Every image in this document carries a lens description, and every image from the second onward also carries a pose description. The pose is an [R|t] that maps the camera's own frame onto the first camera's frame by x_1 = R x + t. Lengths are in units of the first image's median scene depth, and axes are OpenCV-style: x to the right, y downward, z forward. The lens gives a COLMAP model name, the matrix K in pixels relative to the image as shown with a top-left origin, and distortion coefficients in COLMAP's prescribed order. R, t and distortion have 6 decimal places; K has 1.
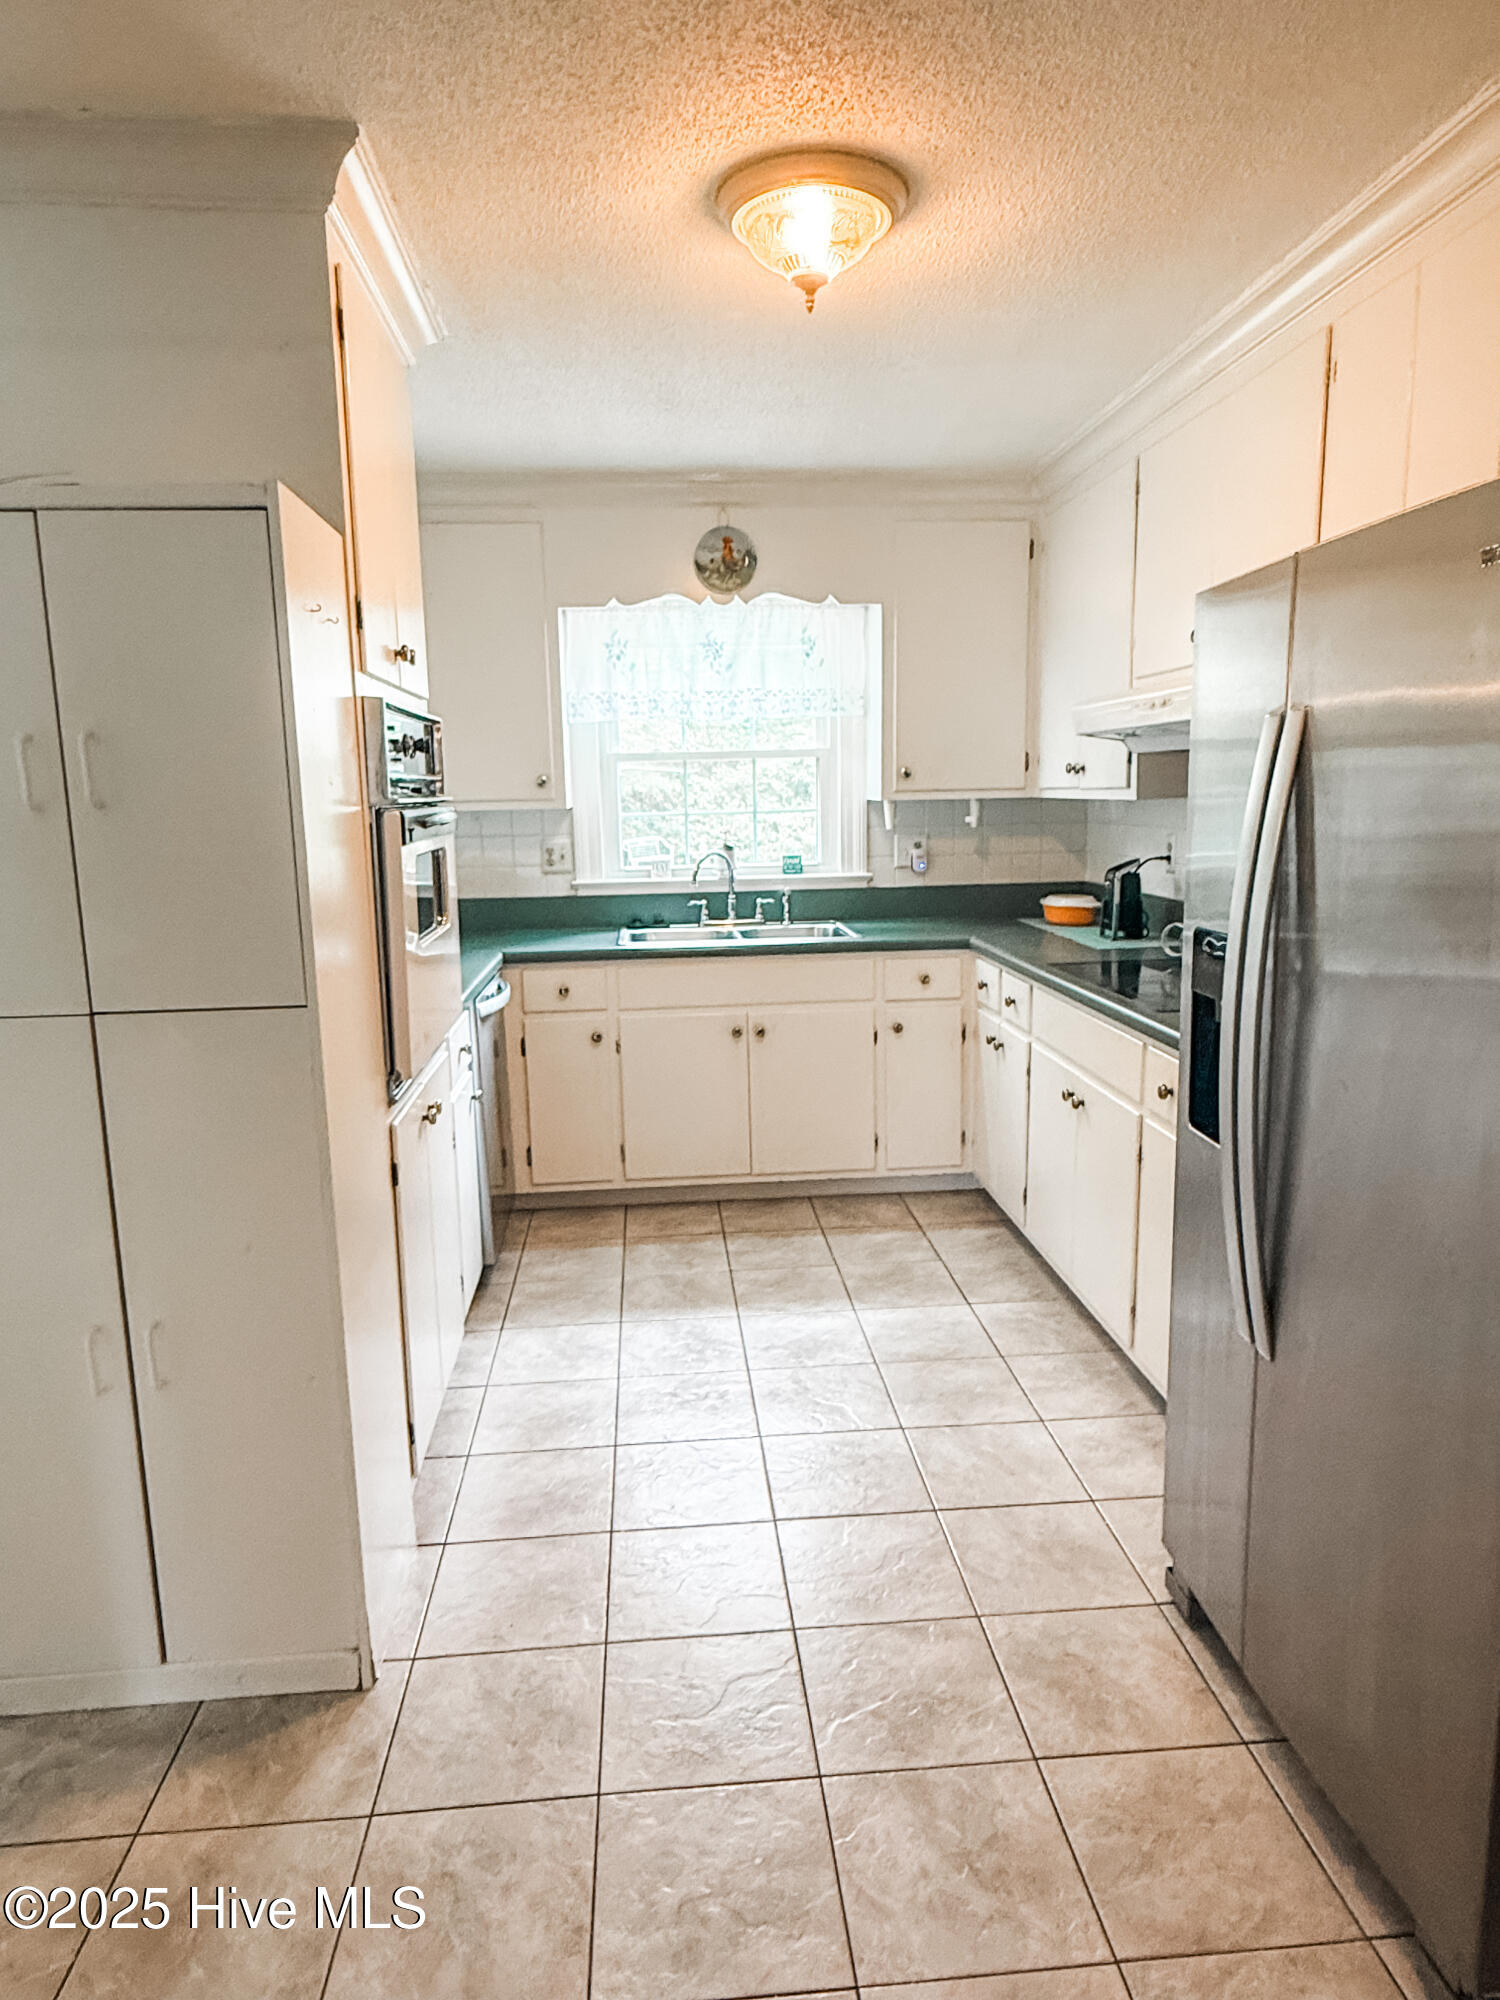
lens RADIAL K [[1222.5, 0, 750.0], [0, 1222.5, 1000.0], [0, 0, 1]] dist [-0.001684, 0.000704]
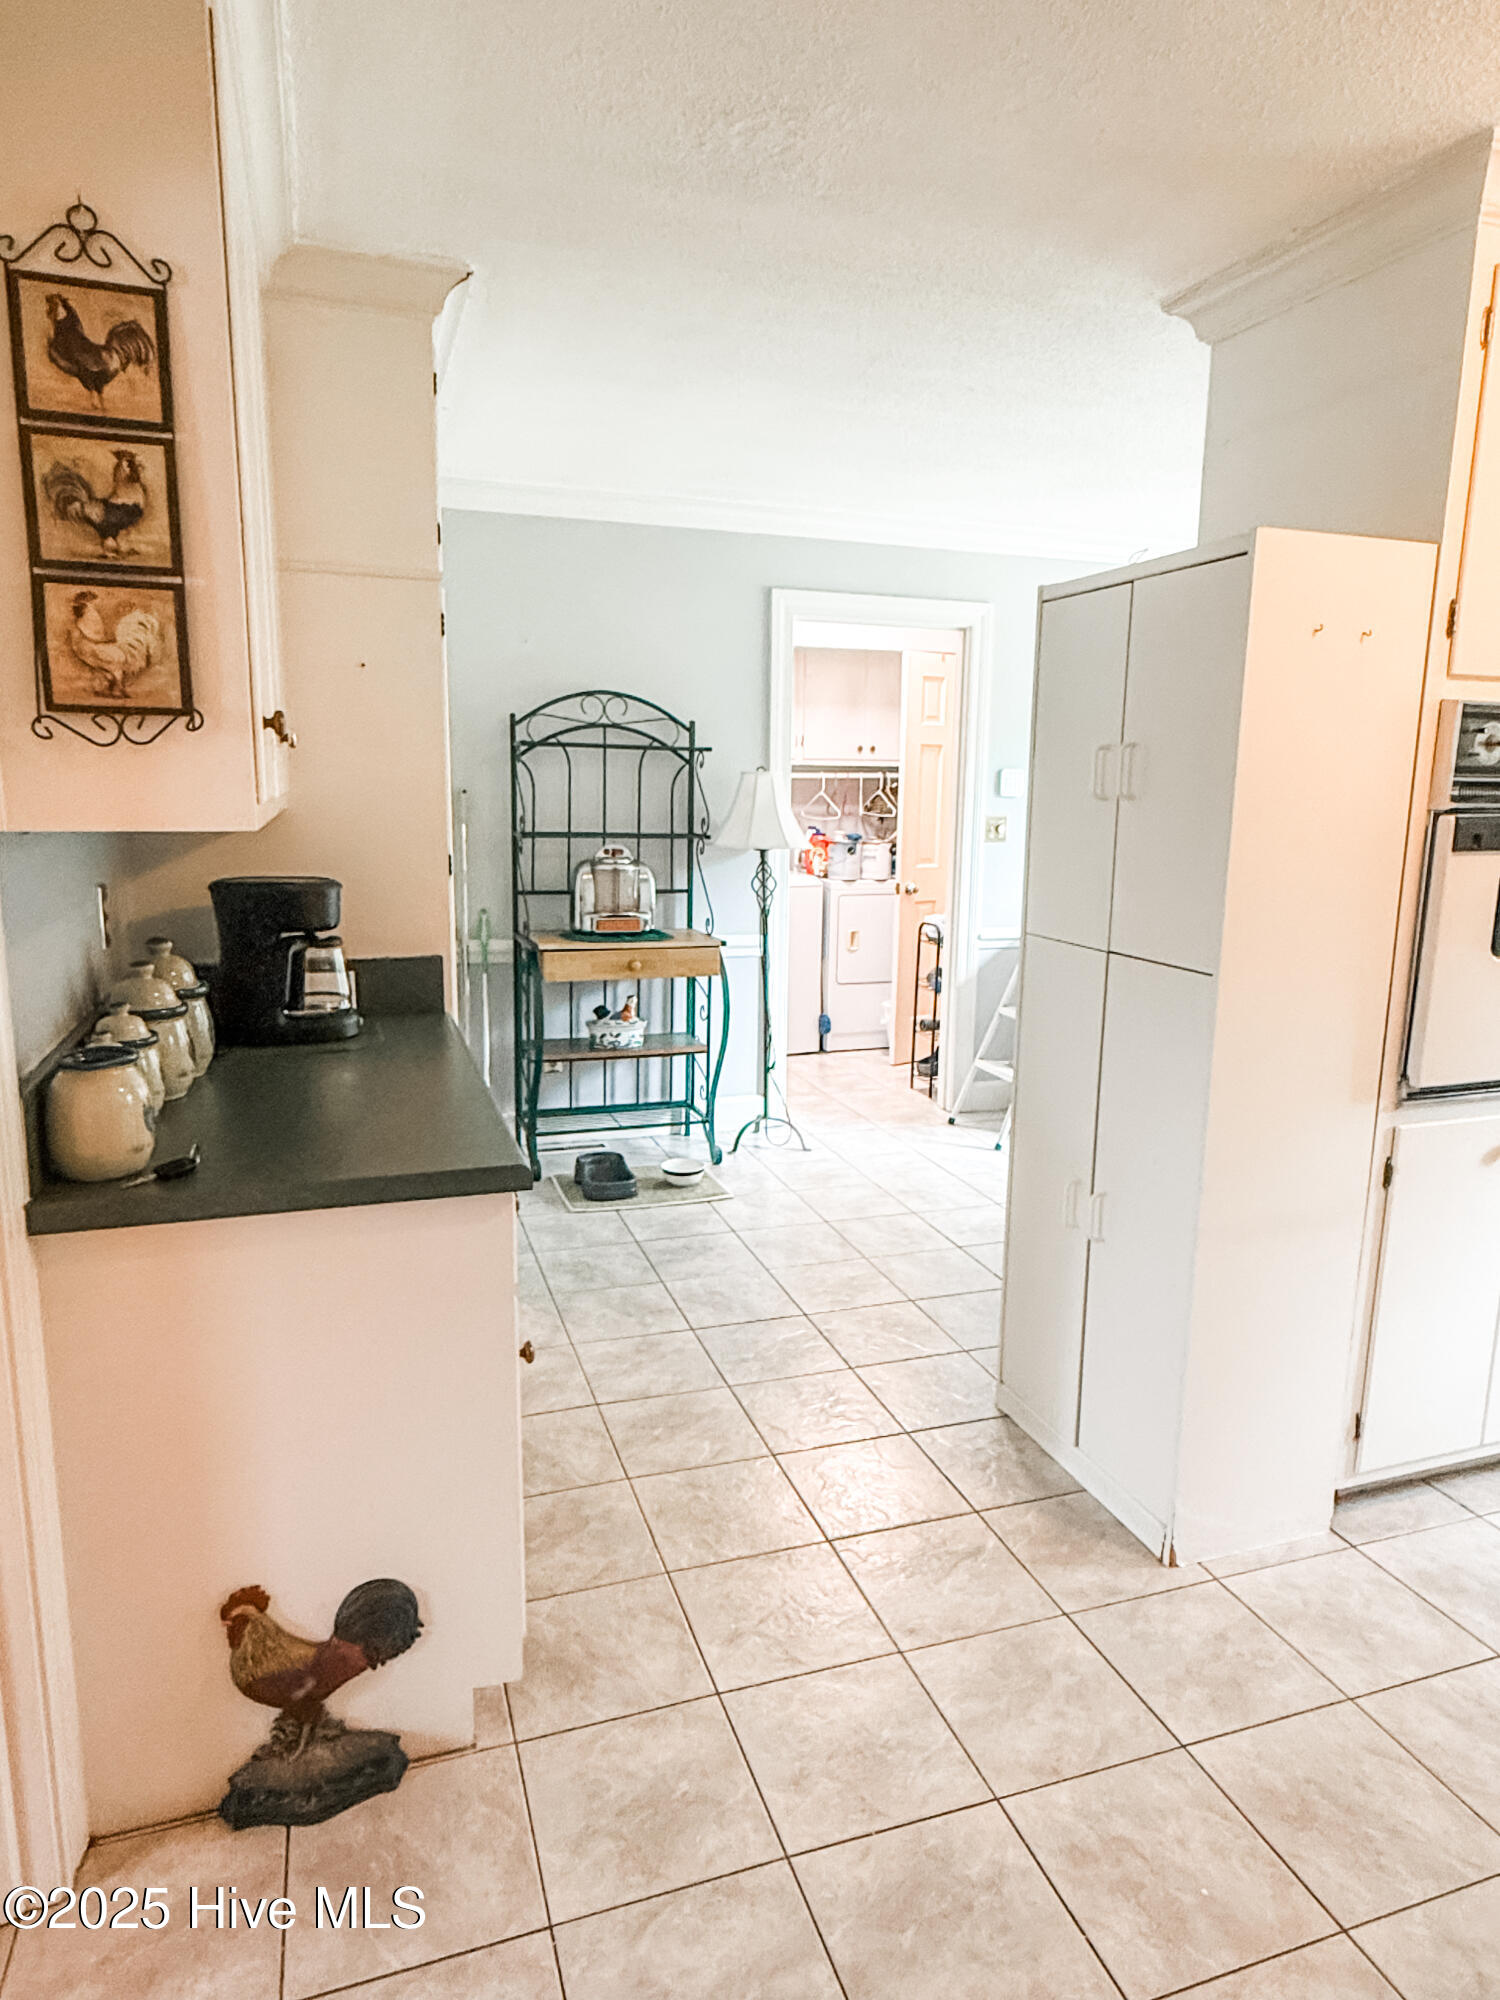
lens RADIAL K [[1222.5, 0, 750.0], [0, 1222.5, 1000.0], [0, 0, 1]] dist [-0.001684, 0.000704]
pose [[0.241044, 0.192737, -0.951184, 0.647302], [-0.182897, 0.971542, 0.150513, -0.064026], [0.953125, 0.137688, 0.269435, 0.263818]]
